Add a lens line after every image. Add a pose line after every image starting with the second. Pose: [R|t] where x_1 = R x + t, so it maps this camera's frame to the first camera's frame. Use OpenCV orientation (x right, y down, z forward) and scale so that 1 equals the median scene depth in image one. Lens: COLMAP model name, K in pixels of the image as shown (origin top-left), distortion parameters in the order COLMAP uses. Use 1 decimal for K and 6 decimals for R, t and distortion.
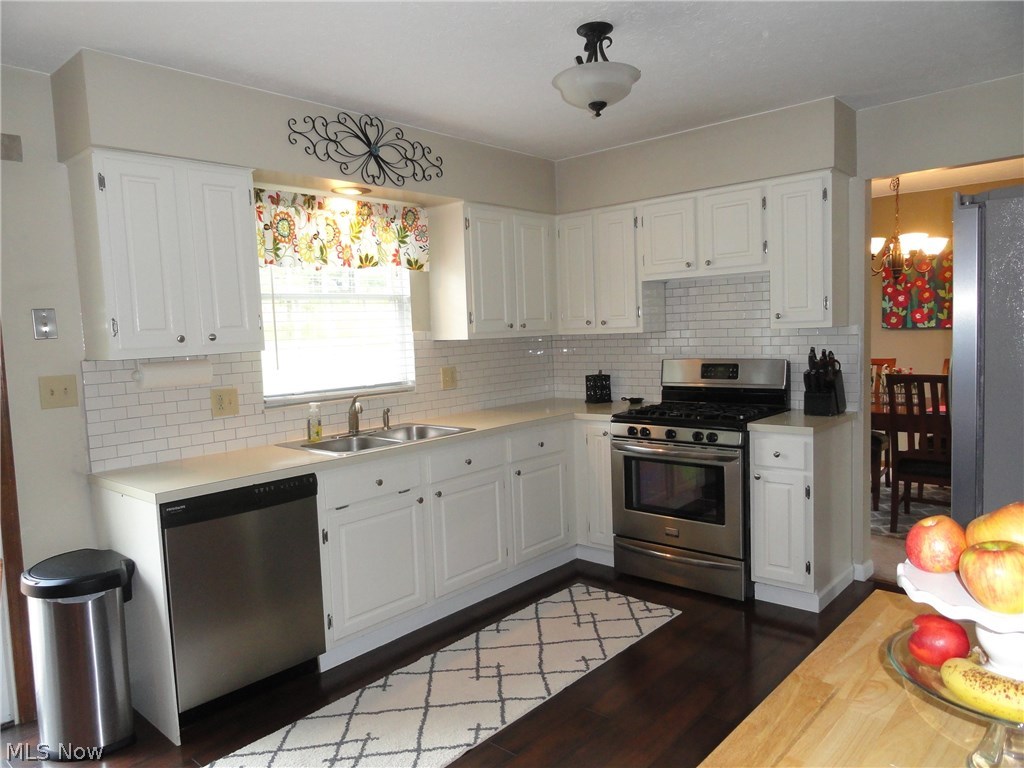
lens RADIAL K [[717.1, 0, 506.0], [0, 717.1, 383.4], [0, 0, 1]] dist [-0.007973, 0.010529]
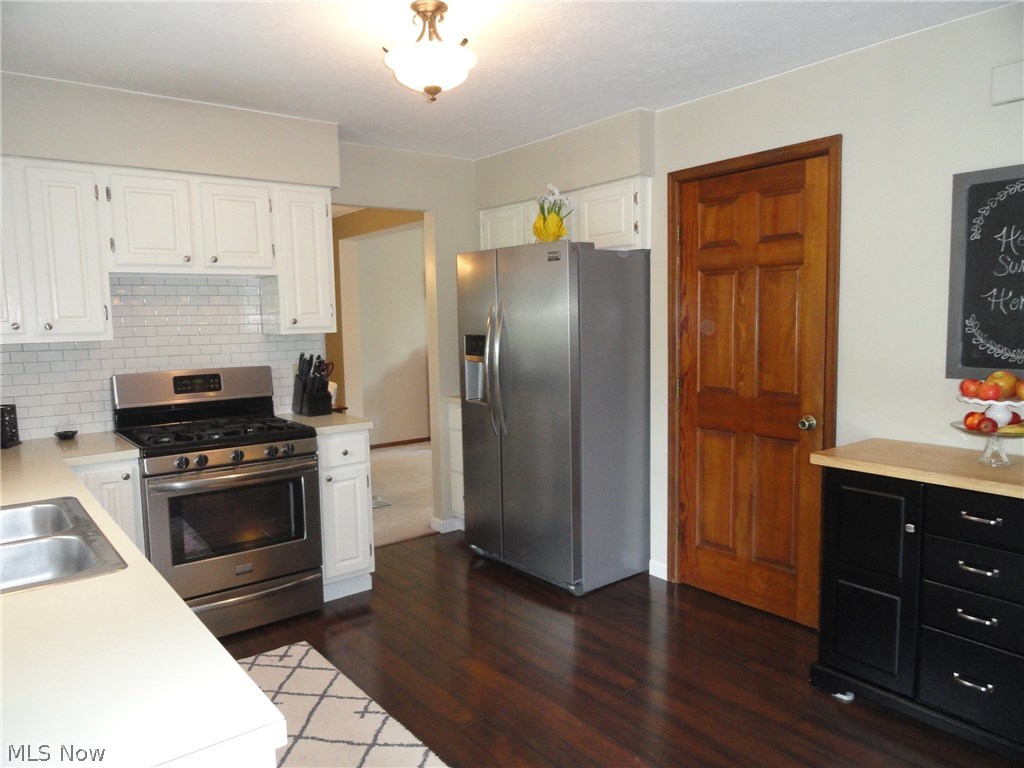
lens RADIAL K [[717.1, 0, 506.5], [0, 717.1, 385.9], [0, 0, 1]] dist [-0.007973, 0.010529]
pose [[0.171525, -0.059955, 0.983354, -0.524077], [0.092436, 0.994723, 0.044525, -0.019654], [-0.980834, 0.083260, 0.176161, 0.498519]]
